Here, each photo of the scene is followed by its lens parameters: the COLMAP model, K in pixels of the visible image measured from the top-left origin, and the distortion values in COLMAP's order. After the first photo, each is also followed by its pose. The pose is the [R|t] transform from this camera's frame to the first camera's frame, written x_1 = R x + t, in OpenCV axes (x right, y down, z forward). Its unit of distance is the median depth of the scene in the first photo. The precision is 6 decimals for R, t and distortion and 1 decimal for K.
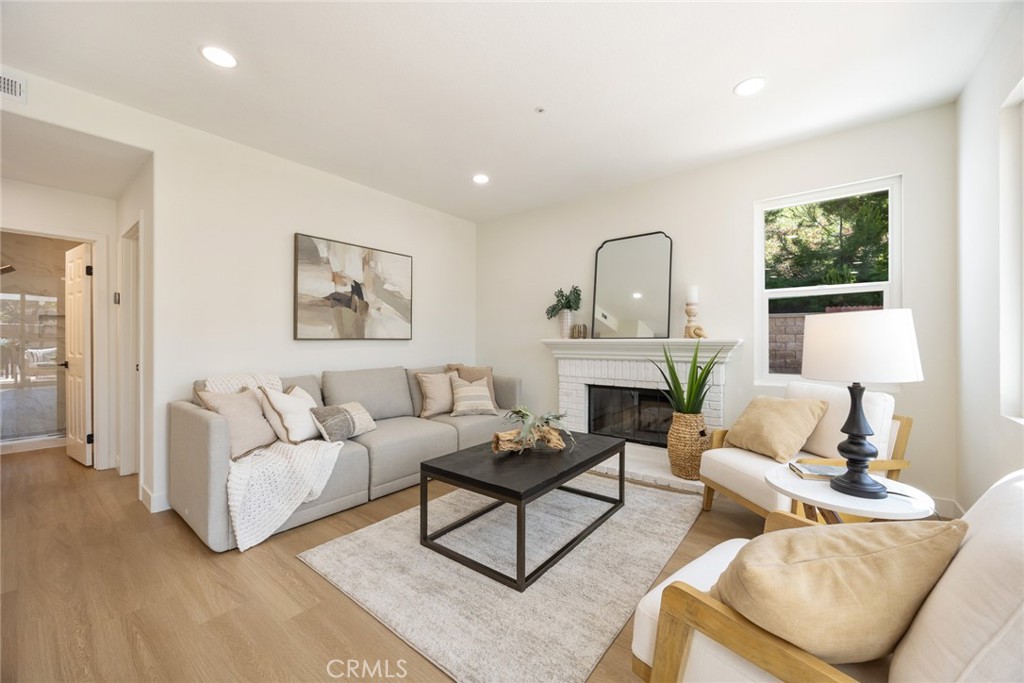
lens RADIAL K [[391.6, 0, 514.9], [0, 391.6, 340.4], [0, 0, 1]] dist [-0.002804, 0.000298]
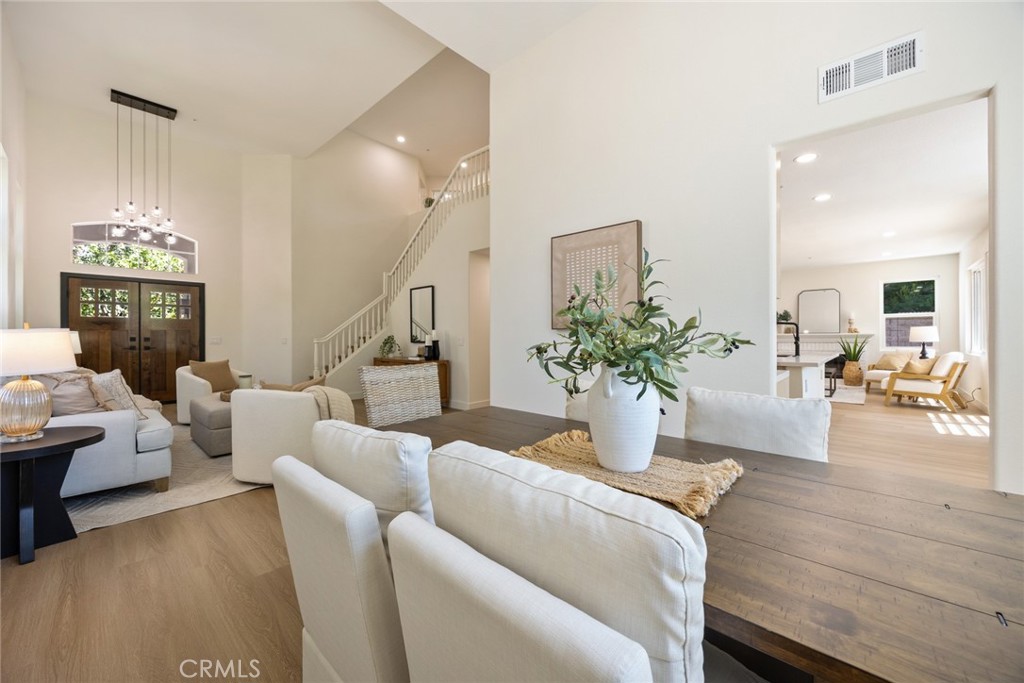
lens RADIAL K [[391.6, 0, 514.1], [0, 391.6, 336.4], [0, 0, 1]] dist [-0.002804, 0.000298]
pose [[0.996840, -0.003088, -0.079378, -1.428142], [0.003243, 0.999993, 0.001832, 0.004225], [0.079372, -0.002084, 0.996843, -1.586551]]
